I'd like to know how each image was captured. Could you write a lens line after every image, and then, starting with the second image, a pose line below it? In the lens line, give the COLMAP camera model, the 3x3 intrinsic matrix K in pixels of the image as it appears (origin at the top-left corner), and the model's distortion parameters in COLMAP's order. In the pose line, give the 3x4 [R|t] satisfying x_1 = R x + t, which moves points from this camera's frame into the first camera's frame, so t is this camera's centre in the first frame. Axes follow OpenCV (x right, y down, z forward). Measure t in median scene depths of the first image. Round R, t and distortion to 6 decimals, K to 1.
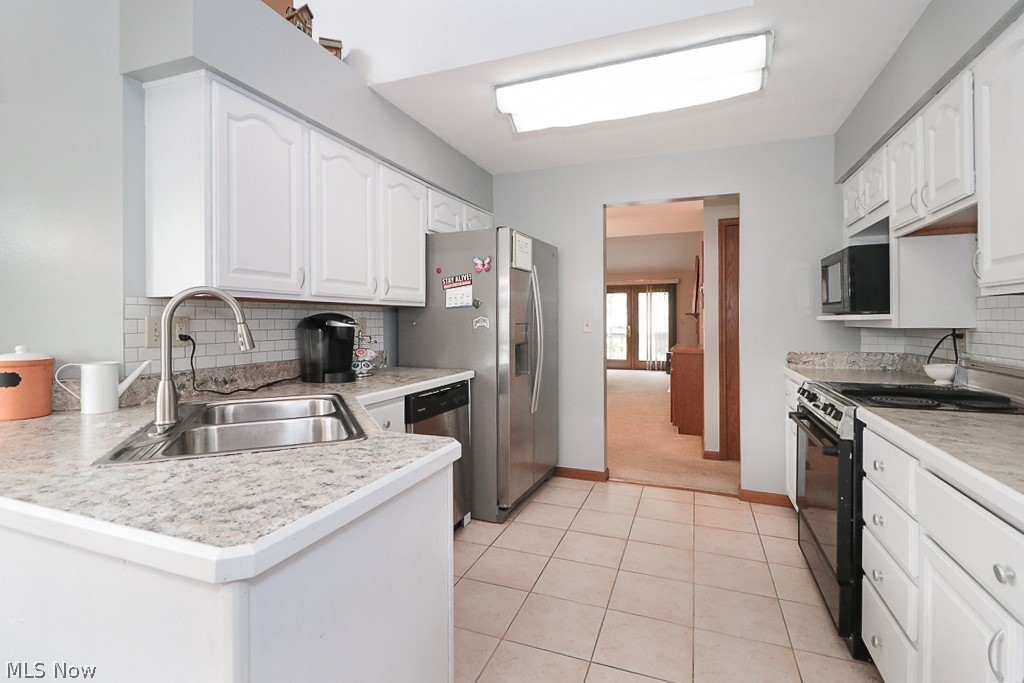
lens RADIAL K [[480.7, 0, 506.4], [0, 480.7, 328.0], [0, 0, 1]] dist [-0.000689, -0.000454]
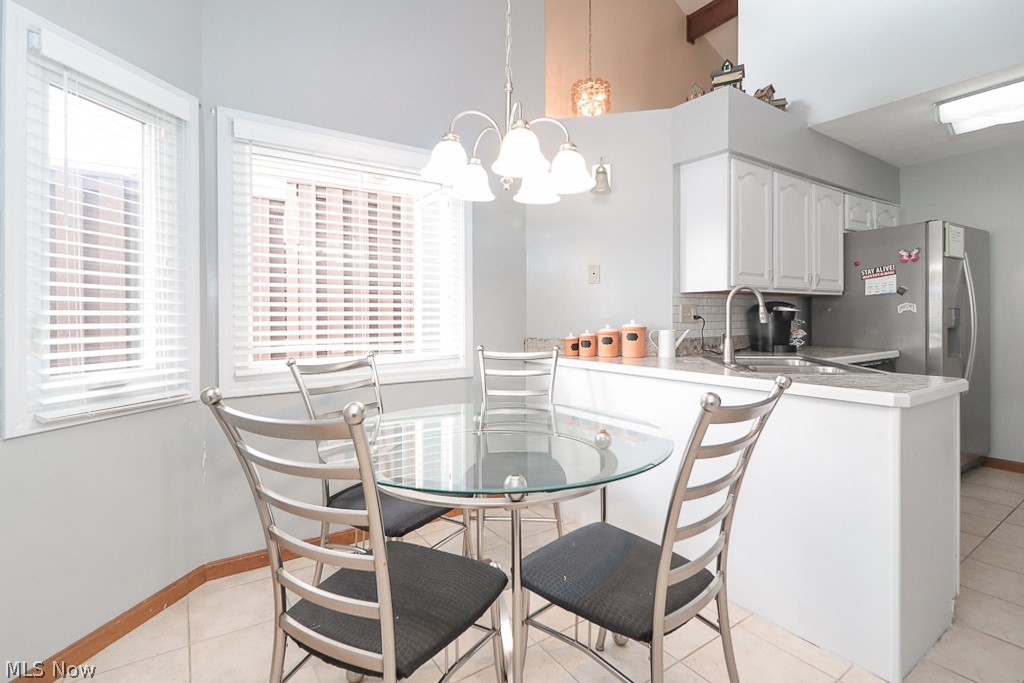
lens RADIAL K [[483.7, 0, 511.3], [0, 483.7, 319.0], [0, 0, 1]] dist [-0.001631, -0.000976]
pose [[0.824265, -0.000289, -0.566204, -0.178271], [-0.002915, 0.999984, -0.004755, 0.023667], [0.566196, 0.005570, 0.824252, -0.457643]]
